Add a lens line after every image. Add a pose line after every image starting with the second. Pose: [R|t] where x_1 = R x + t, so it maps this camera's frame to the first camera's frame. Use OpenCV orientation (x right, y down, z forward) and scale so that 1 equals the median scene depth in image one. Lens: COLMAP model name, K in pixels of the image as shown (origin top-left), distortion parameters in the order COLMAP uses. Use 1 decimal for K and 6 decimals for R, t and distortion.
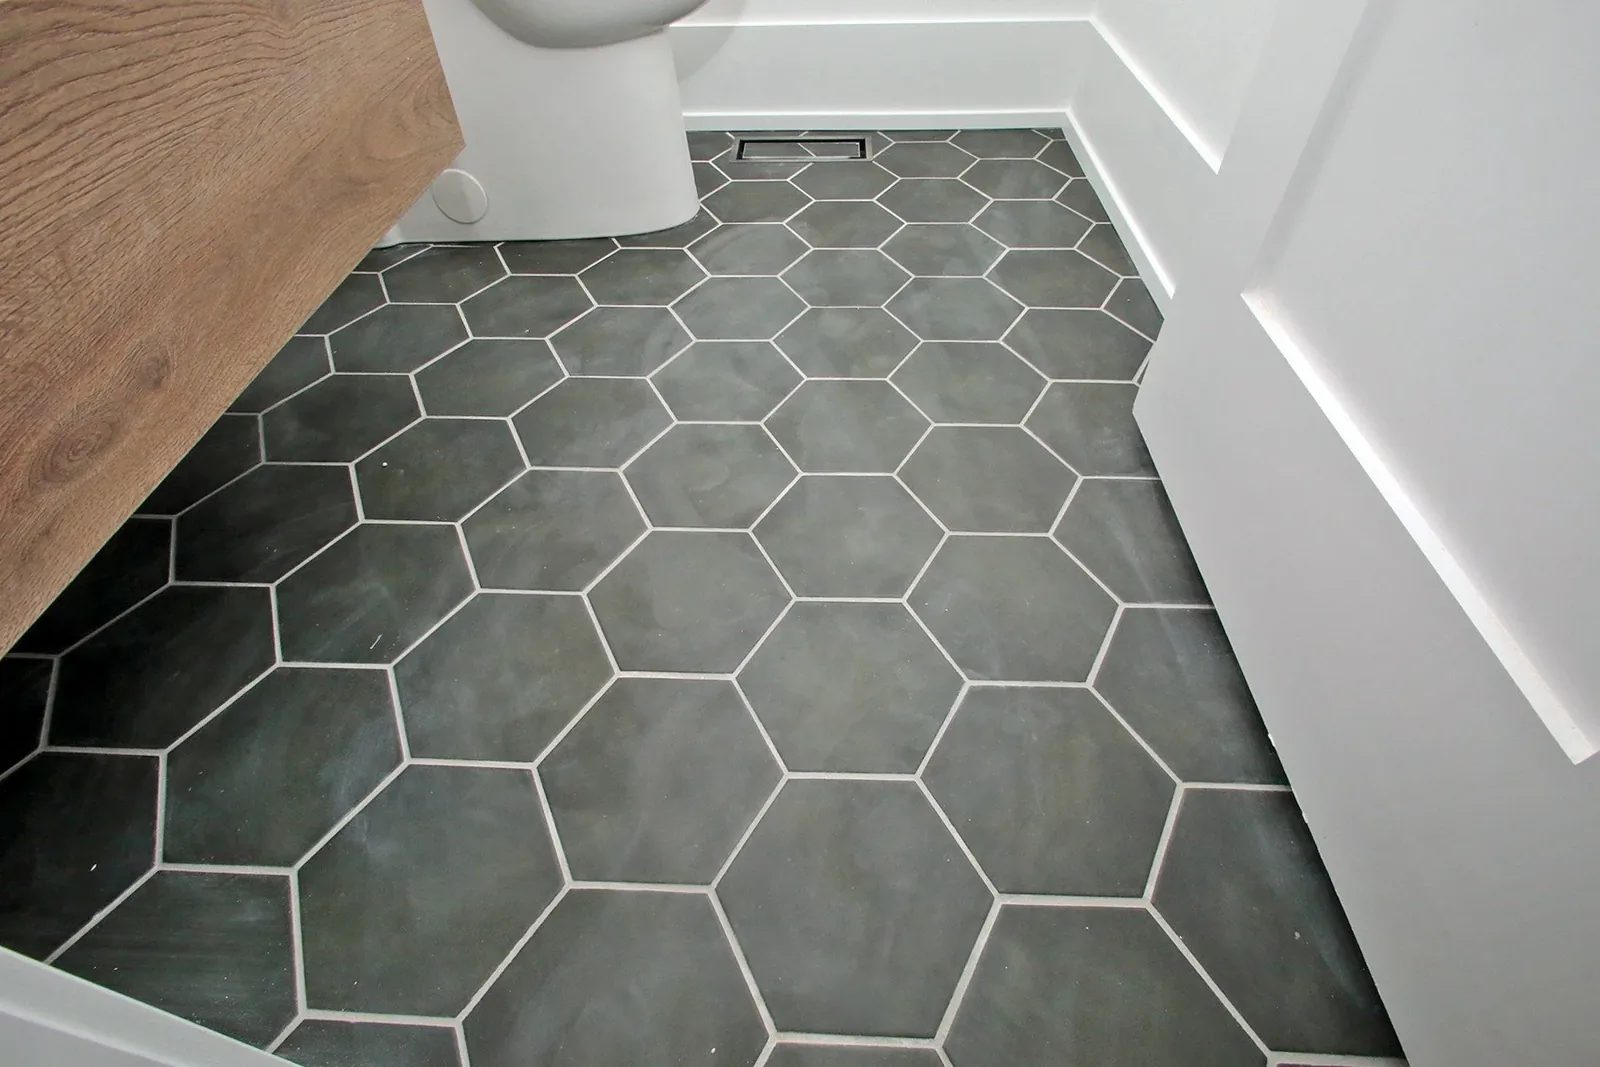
lens RADIAL K [[779.0, 0, 800.0], [0, 779.0, 537.4], [0, 0, 1]] dist [0.001995, 0.000843]
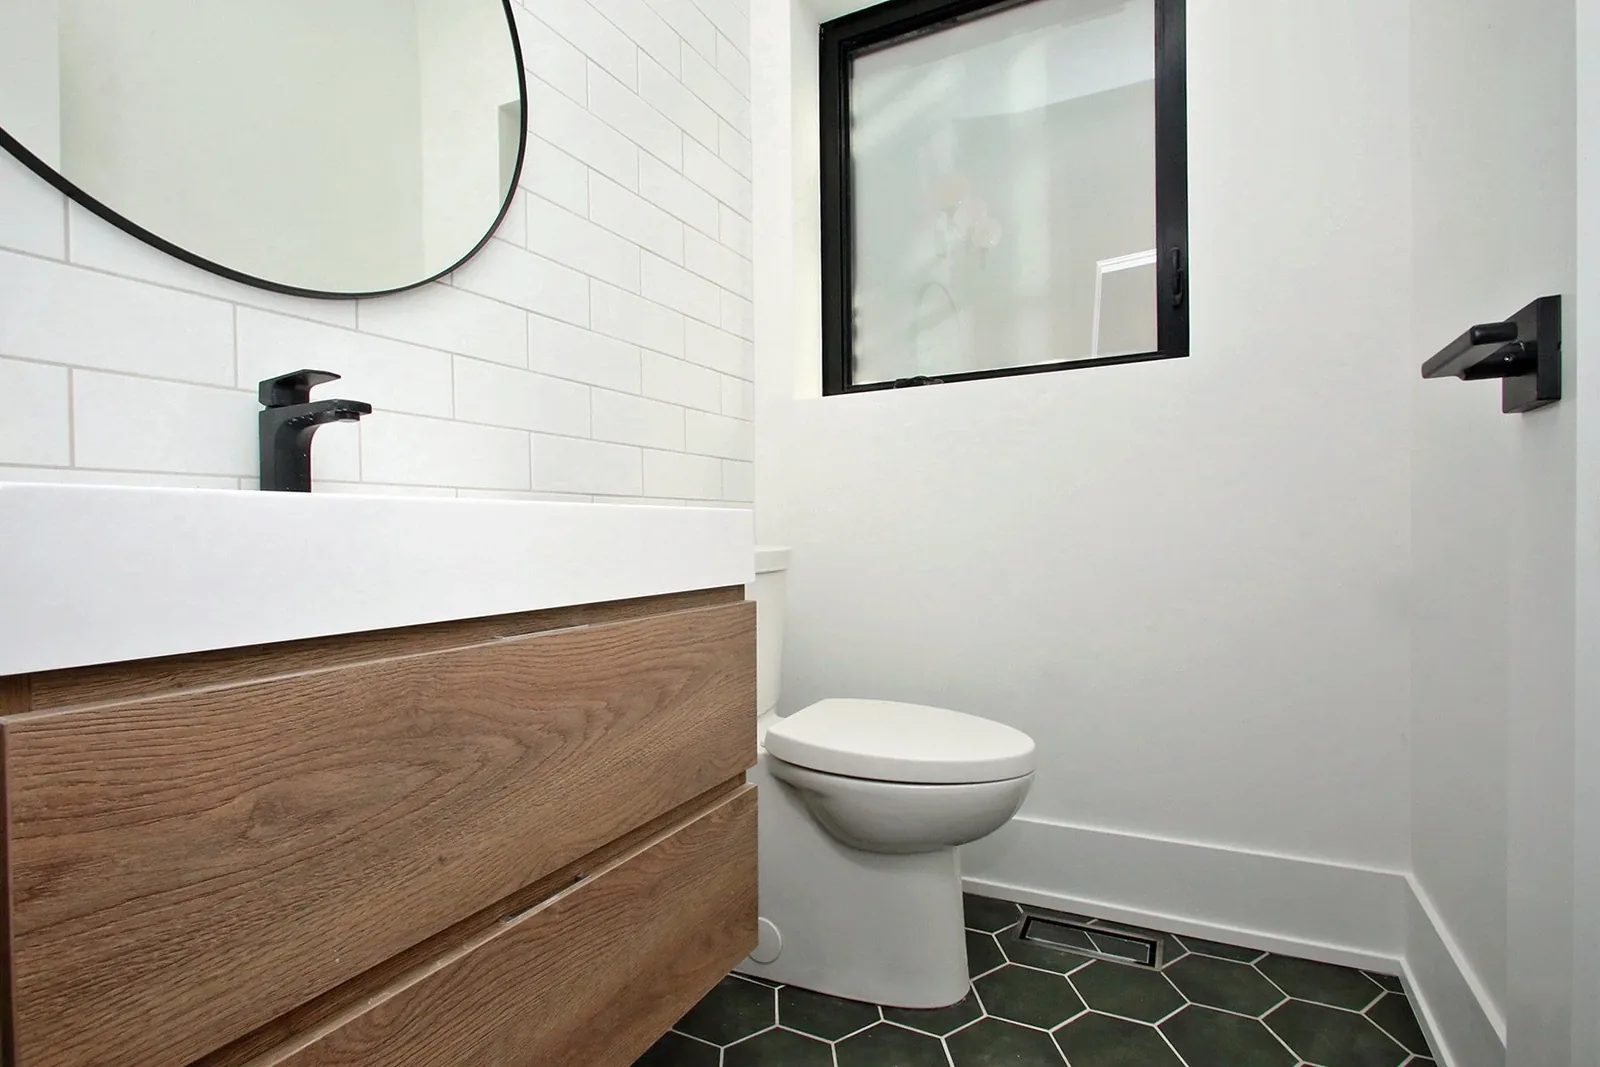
lens RADIAL K [[779.0, 0, 805.3], [0, 779.0, 536.2], [0, 0, 1]] dist [0.001995, 0.000843]
pose [[0.909399, 0.013797, -0.415697, 0.086795], [-0.305730, 0.699805, -0.645603, -0.097715], [0.281999, 0.714201, 0.640620, -0.144527]]
